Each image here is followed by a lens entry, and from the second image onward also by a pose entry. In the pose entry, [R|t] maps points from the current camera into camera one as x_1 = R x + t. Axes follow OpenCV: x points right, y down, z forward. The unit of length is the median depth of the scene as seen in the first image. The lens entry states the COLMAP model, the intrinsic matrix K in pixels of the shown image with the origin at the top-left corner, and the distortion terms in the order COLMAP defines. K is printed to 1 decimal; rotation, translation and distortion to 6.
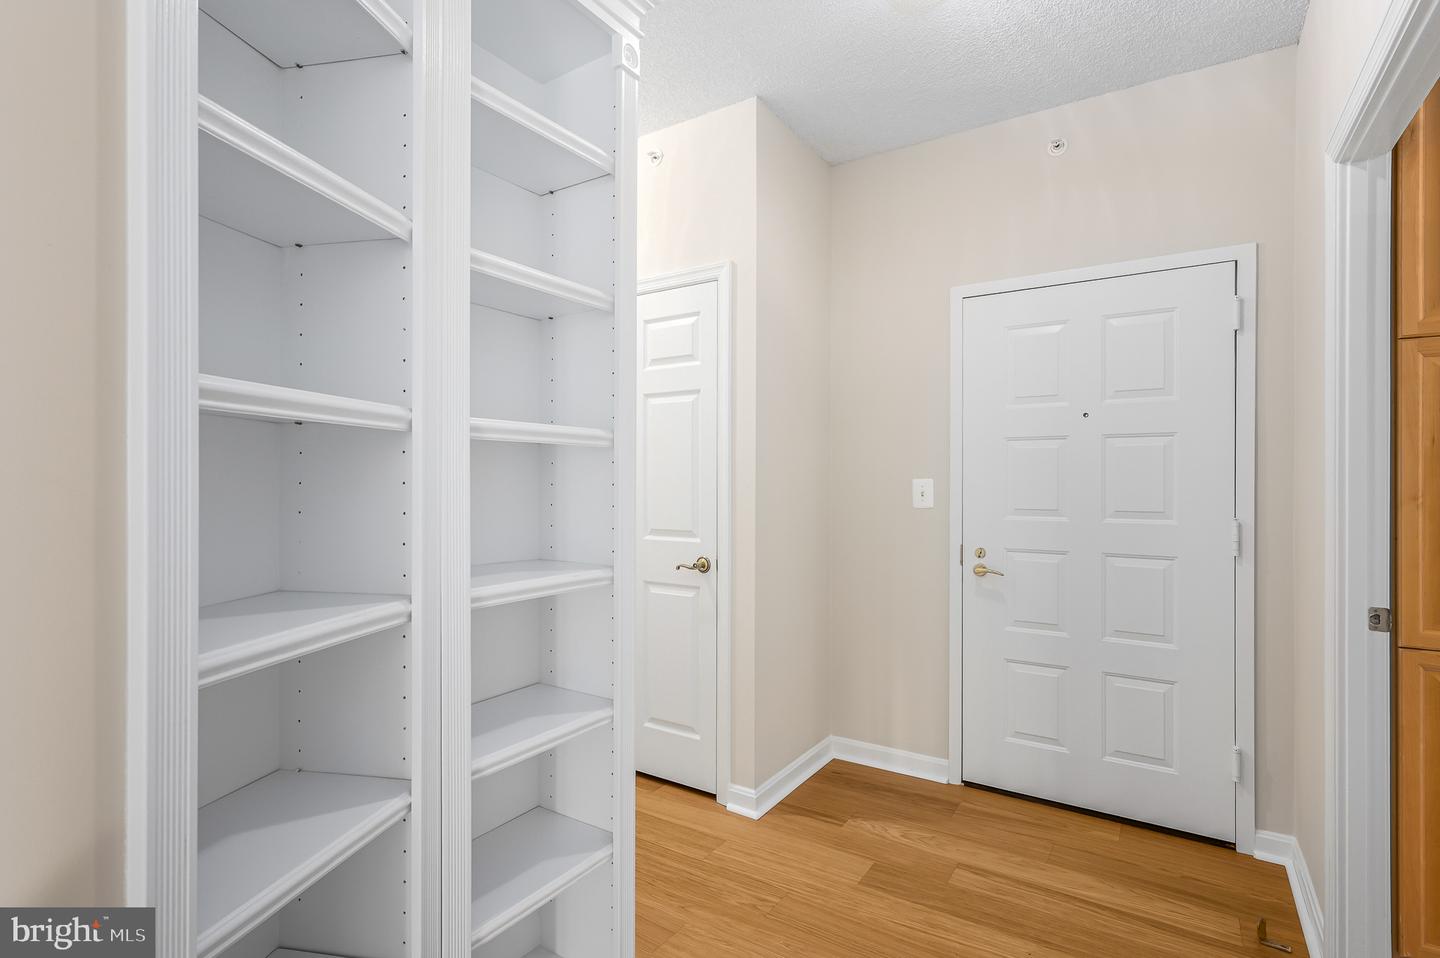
lens RADIAL K [[690.3, 0, 728.6], [0, 690.3, 480.5], [0, 0, 1]] dist [0.000610, -0.000338]
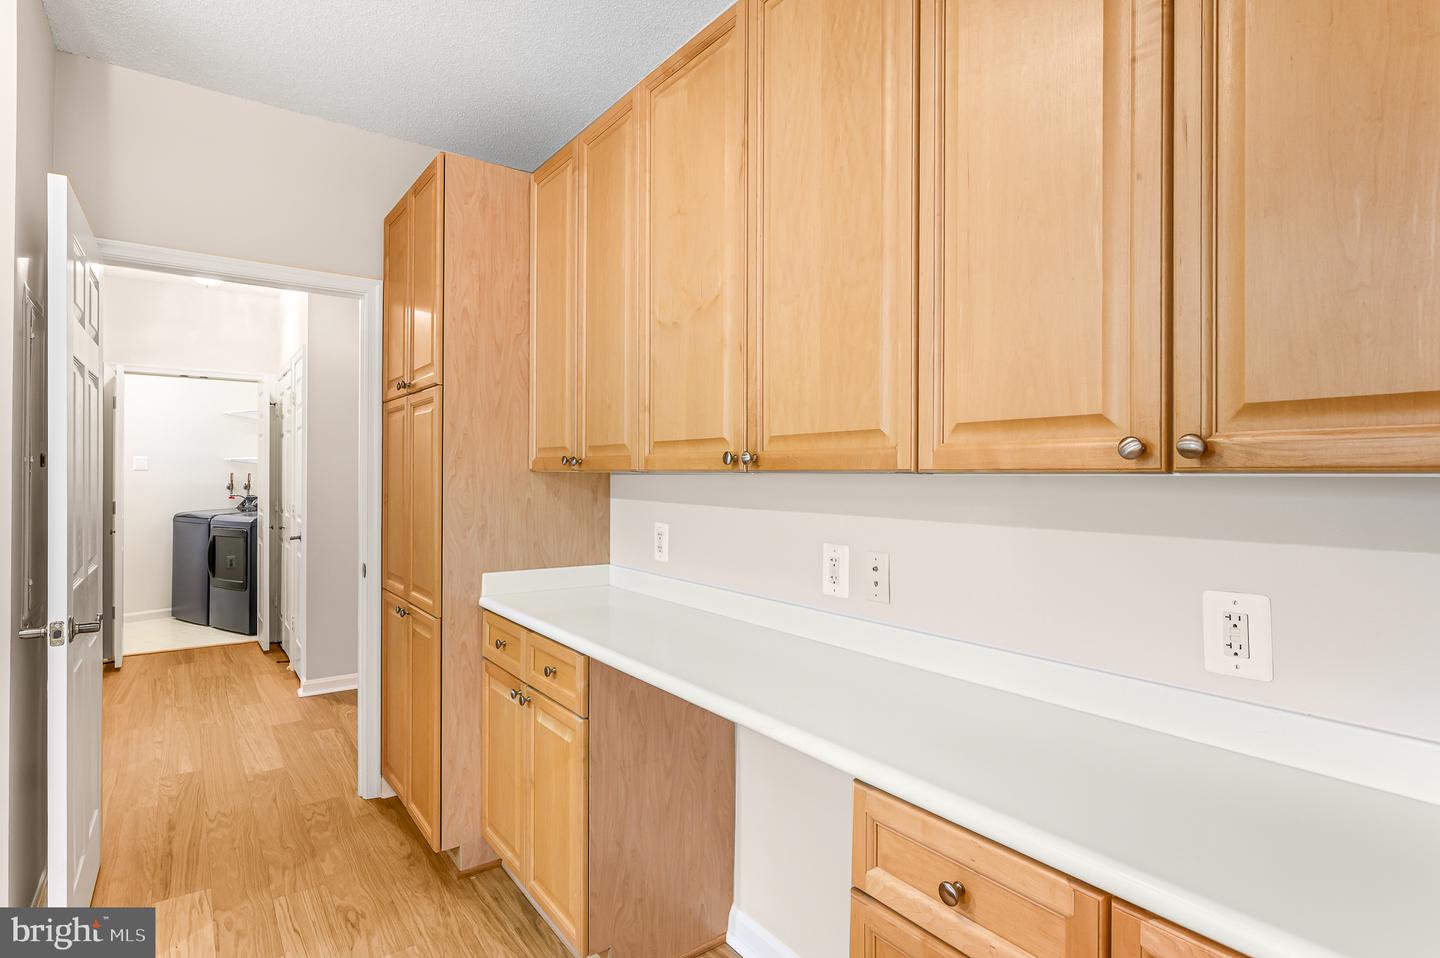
lens RADIAL K [[743.0, 0, 727.6], [0, 743.0, 469.4], [0, 0, 1]] dist [-0.001018, -0.000272]
pose [[0.935775, -0.005096, -0.352560, 1.434558], [0.005718, 0.999983, 0.000724, -0.027581], [0.352551, -0.002694, 0.935789, -0.232182]]
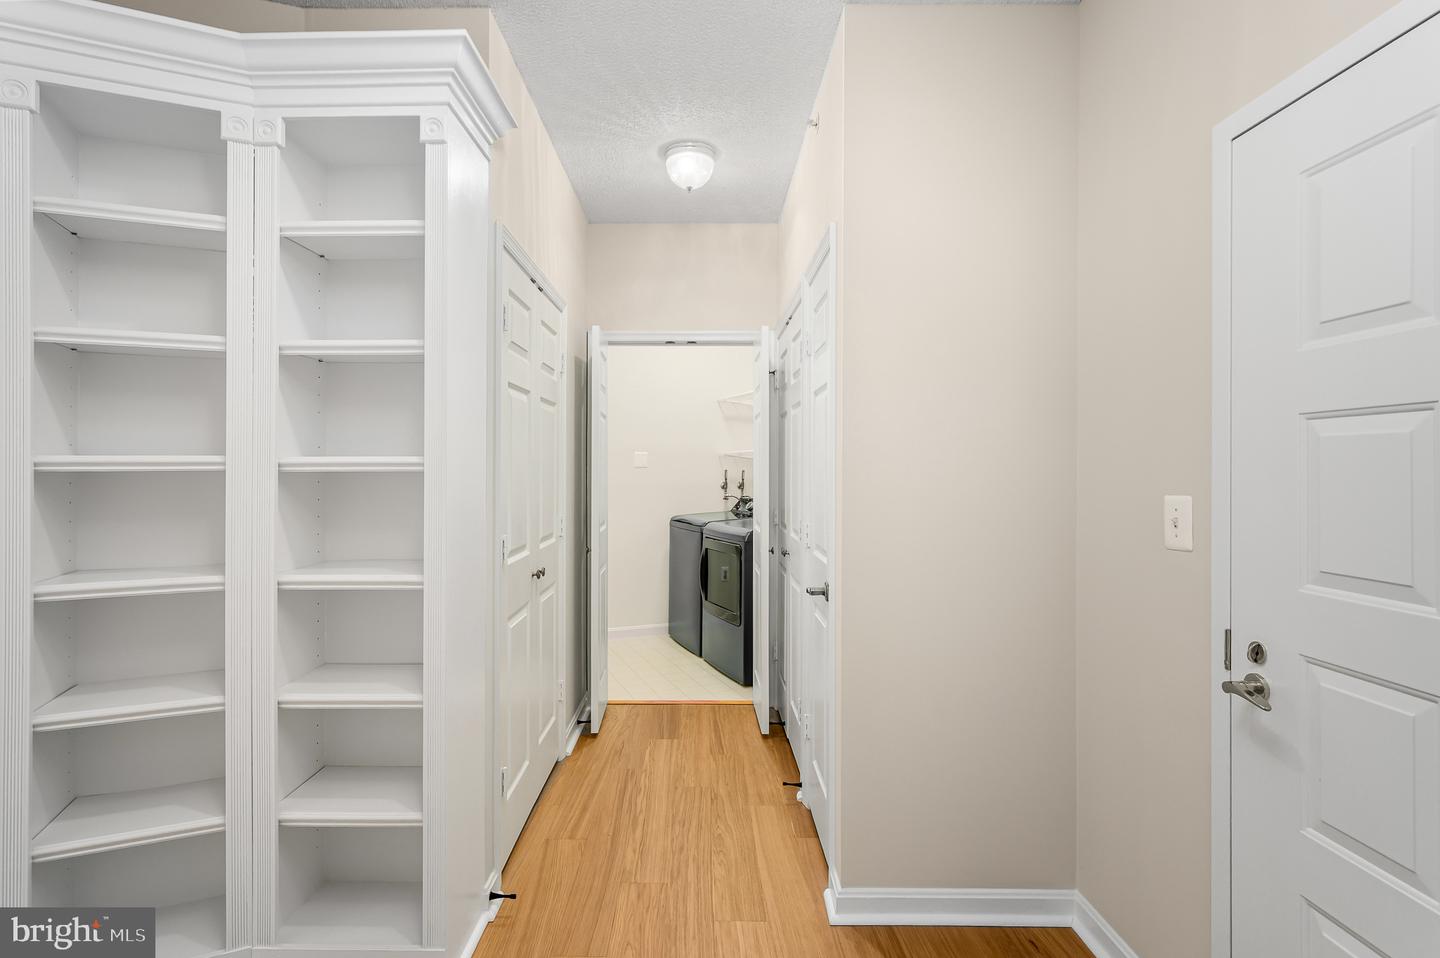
lens RADIAL K [[684.1, 0, 698.1], [0, 684.1, 468.7], [0, 0, 1]] dist [0.015385, 0.000120]
pose [[0.542240, -0.002624, -0.840220, 0.566889], [0.006426, 0.999979, 0.001024, -0.028201], [0.840199, -0.005954, 0.542245, 0.409162]]
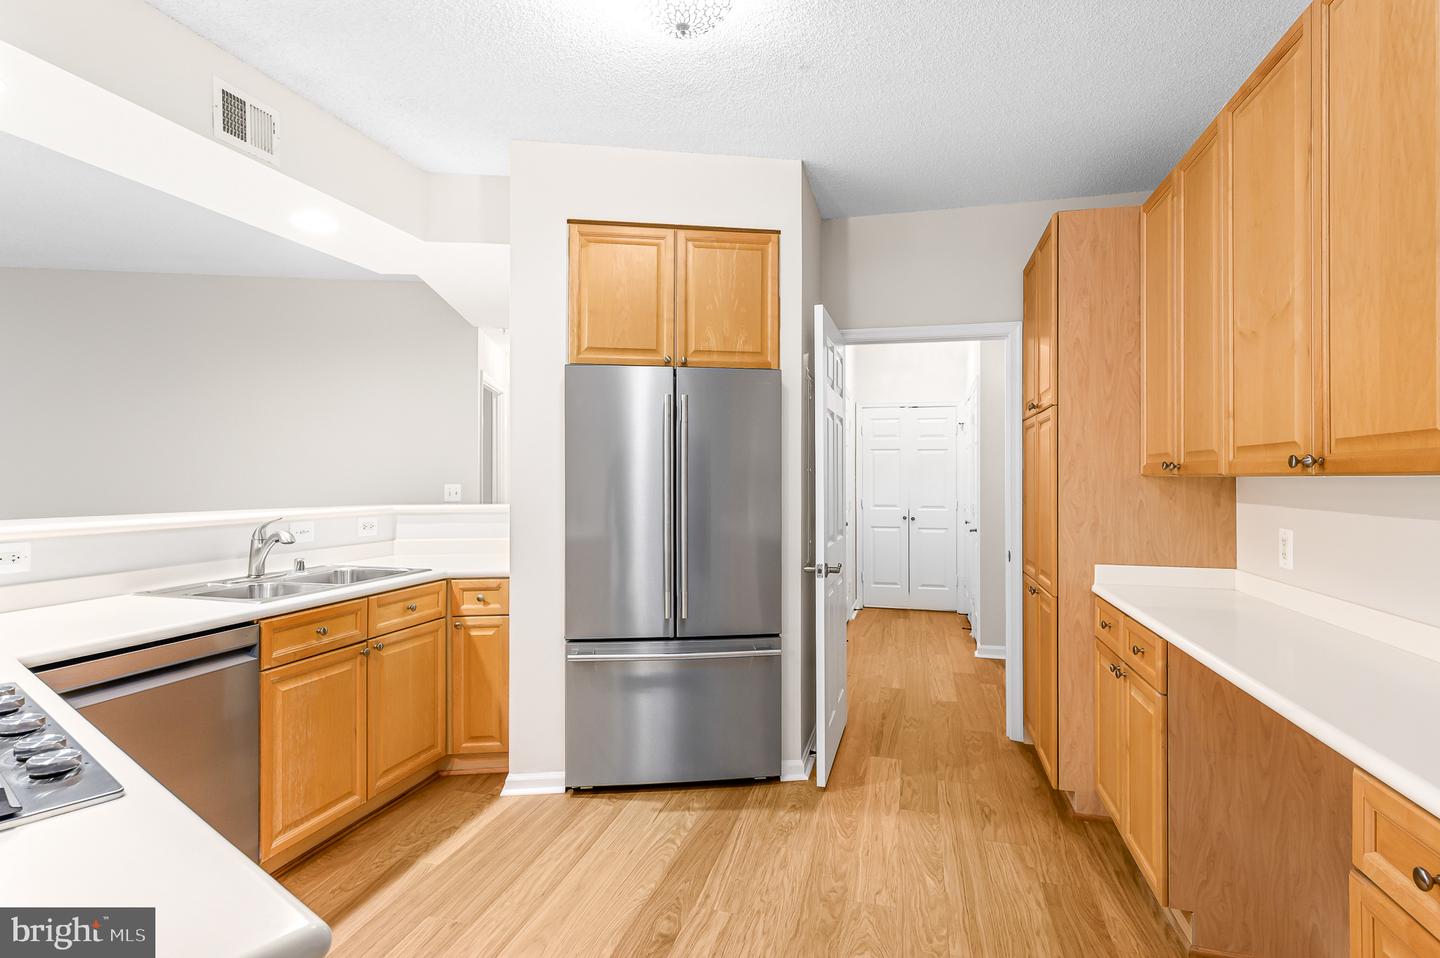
lens RADIAL K [[718.8, 0, 720.0], [0, 718.8, 479.0], [0, 0, 1]] dist [0.000833, 0.000161]
pose [[0.302346, -0.004884, -0.953186, 1.648163], [0.008668, 0.999960, -0.002375, -0.024429], [0.953159, -0.007544, 0.302376, -0.303462]]
